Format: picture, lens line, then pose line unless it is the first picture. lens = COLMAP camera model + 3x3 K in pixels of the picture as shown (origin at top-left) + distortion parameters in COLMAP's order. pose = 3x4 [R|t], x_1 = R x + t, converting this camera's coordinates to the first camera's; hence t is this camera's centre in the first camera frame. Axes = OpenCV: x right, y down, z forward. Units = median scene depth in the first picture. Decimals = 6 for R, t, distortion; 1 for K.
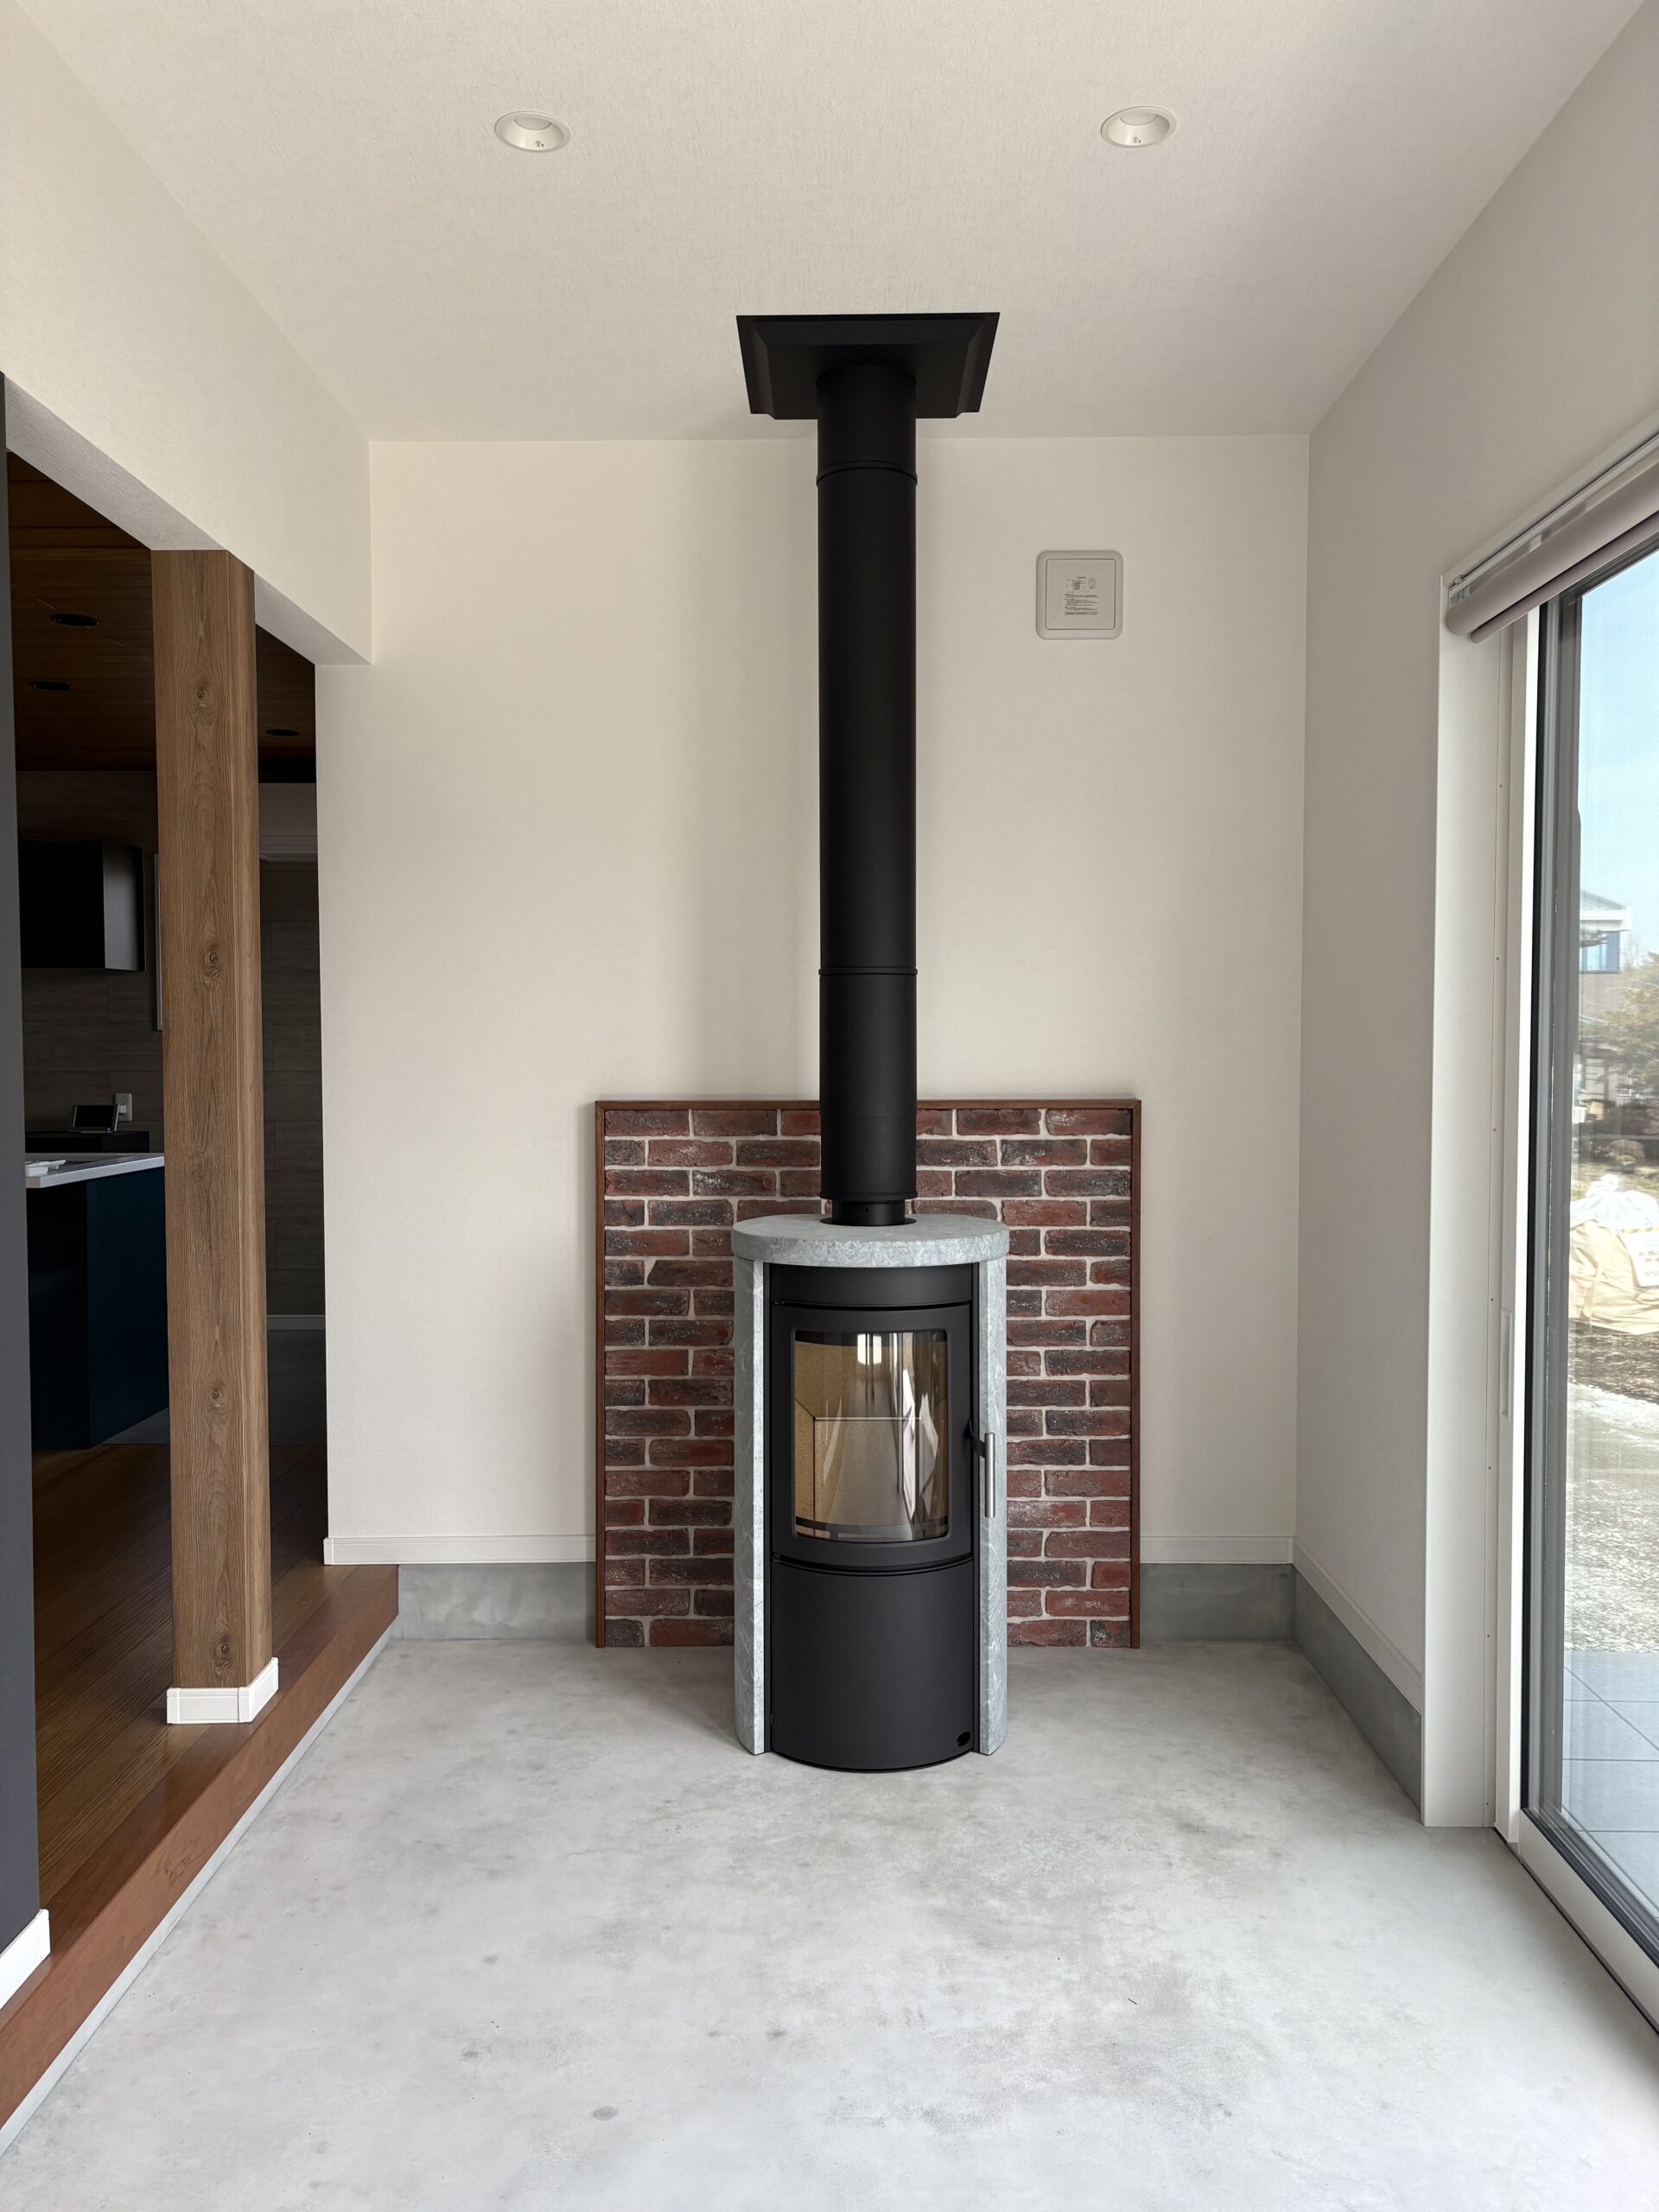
lens RADIAL K [[1760.5, 0, 828.1], [0, 1760.5, 1073.5], [0, 0, 1]] dist [0.090191, -0.170235]
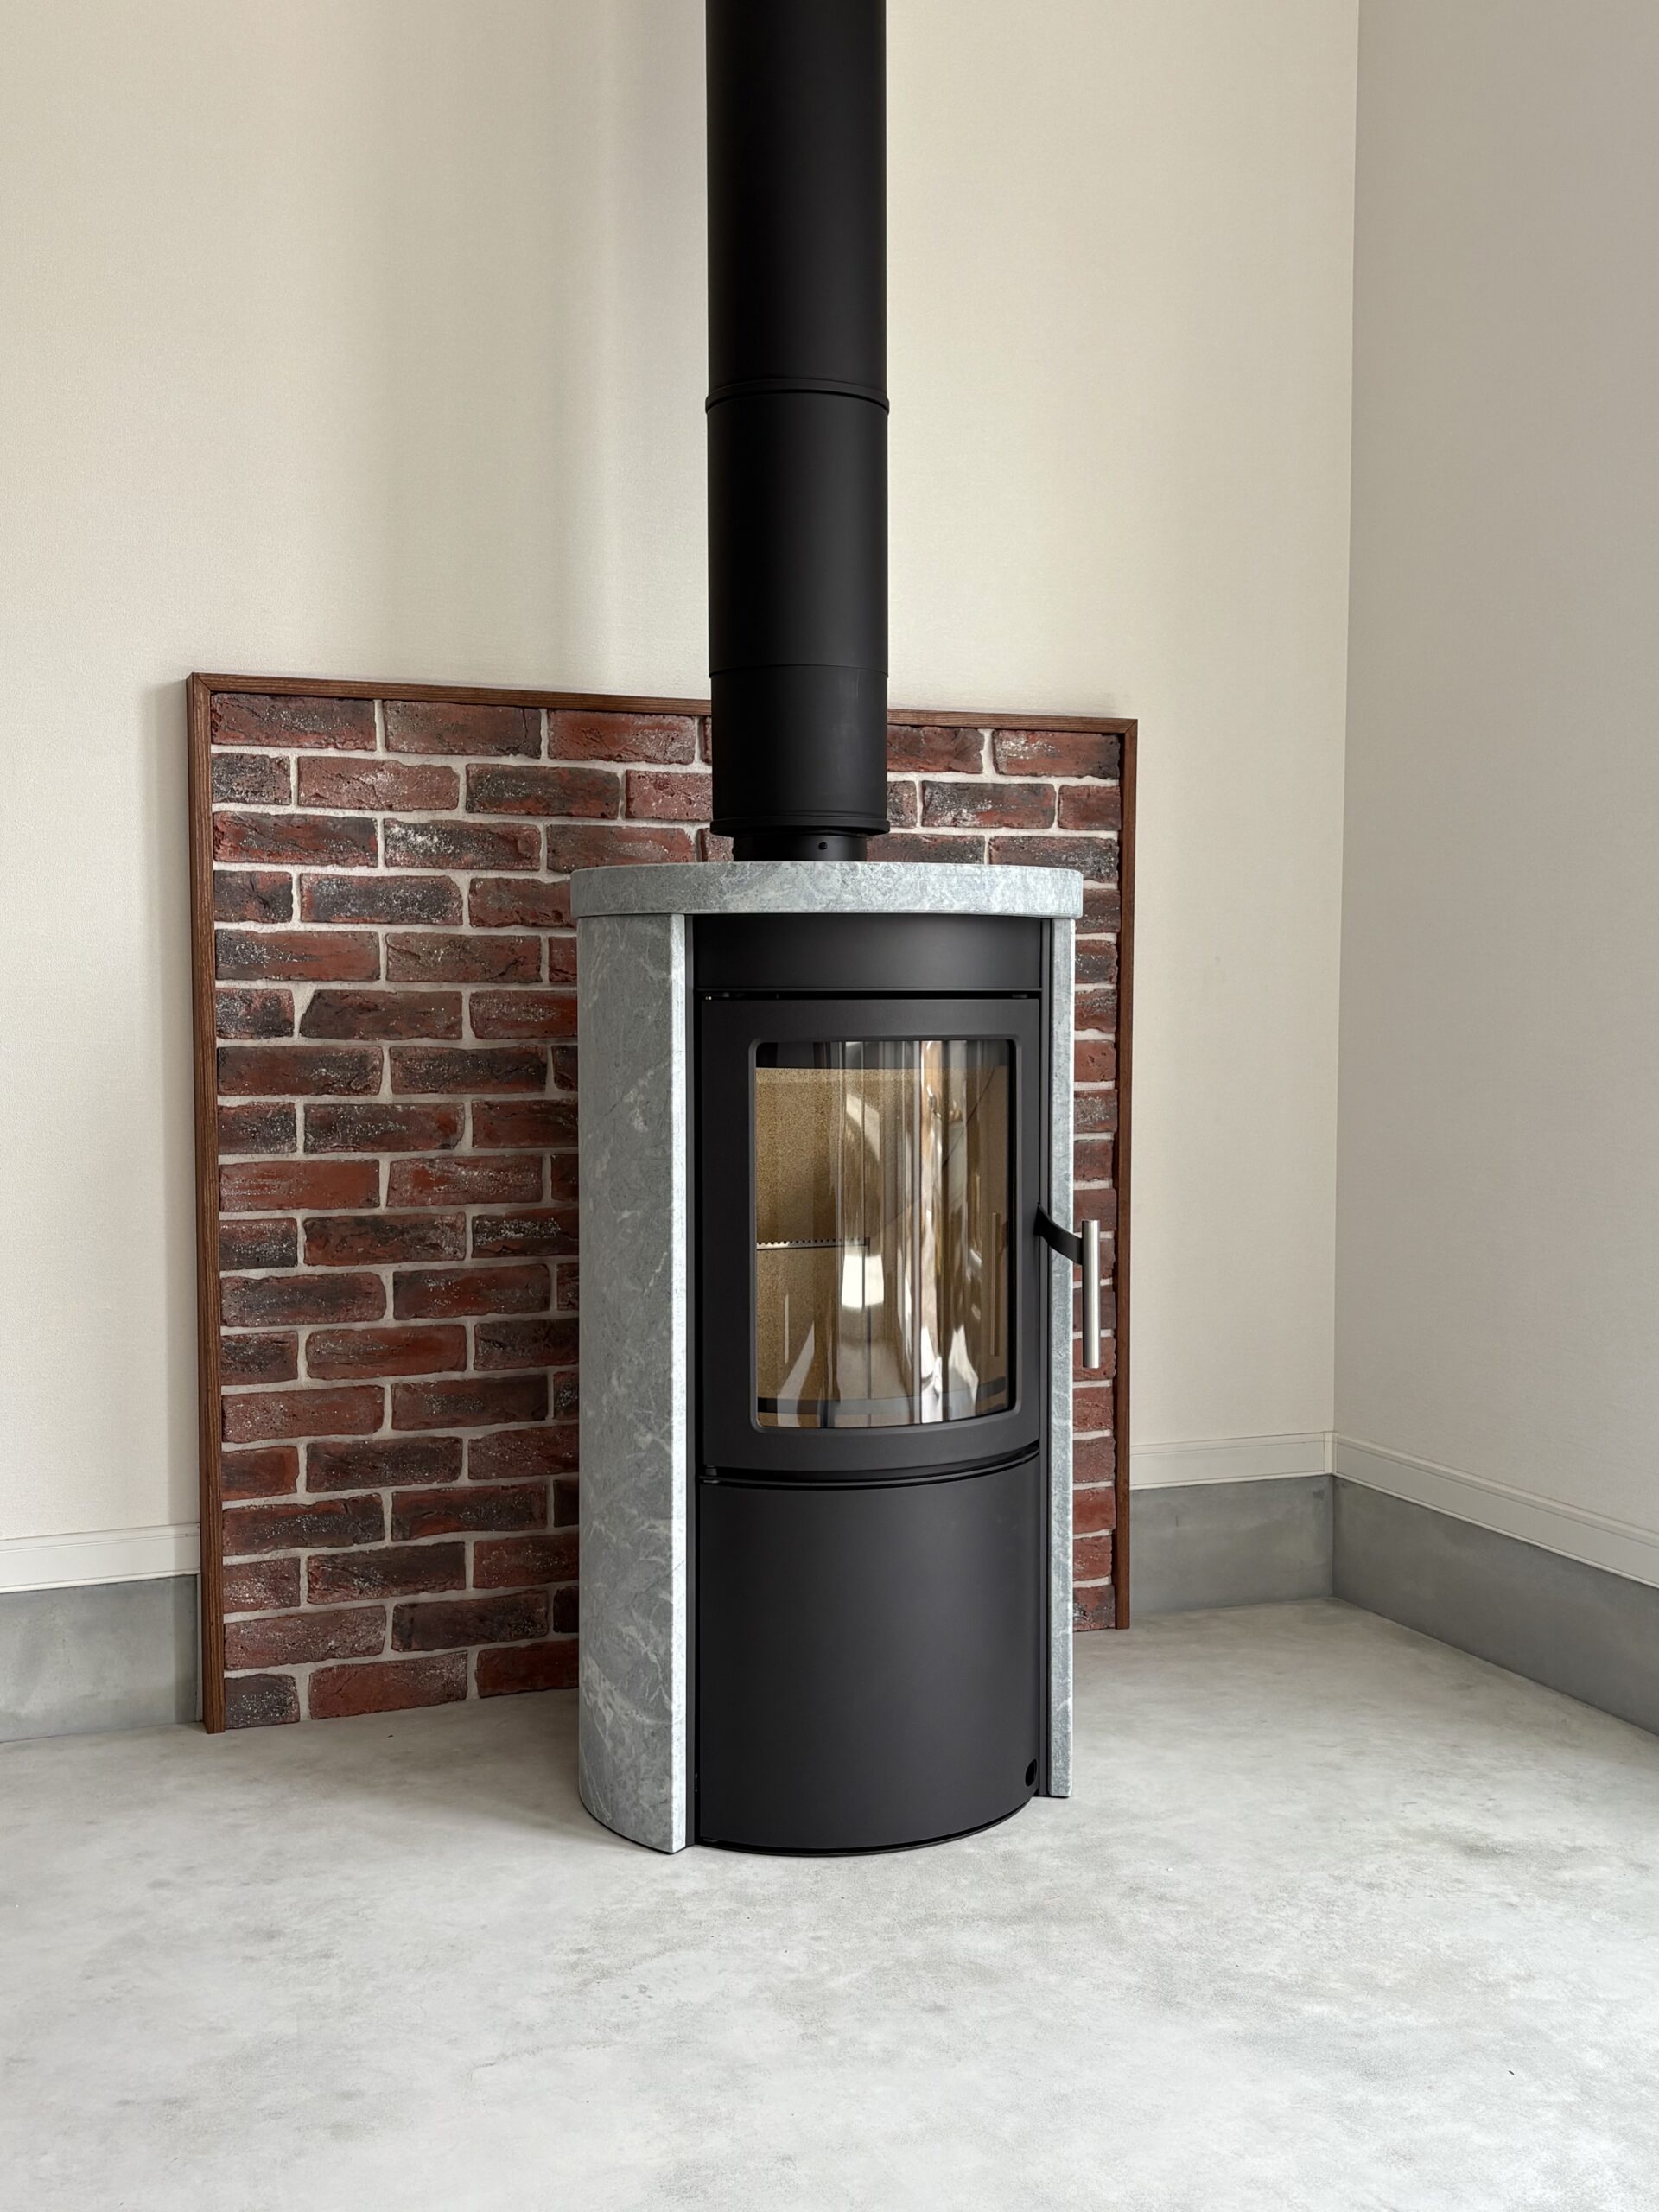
lens RADIAL K [[2372.8, 0, 768.2], [0, 2372.8, 1168.4], [0, 0, 1]] dist [0.204178, -0.671944]
pose [[0.919898, -0.019456, 0.391675, -0.253379], [0.006821, 0.999411, 0.033625, 0.136244], [-0.392098, -0.028260, 0.919489, 0.294991]]
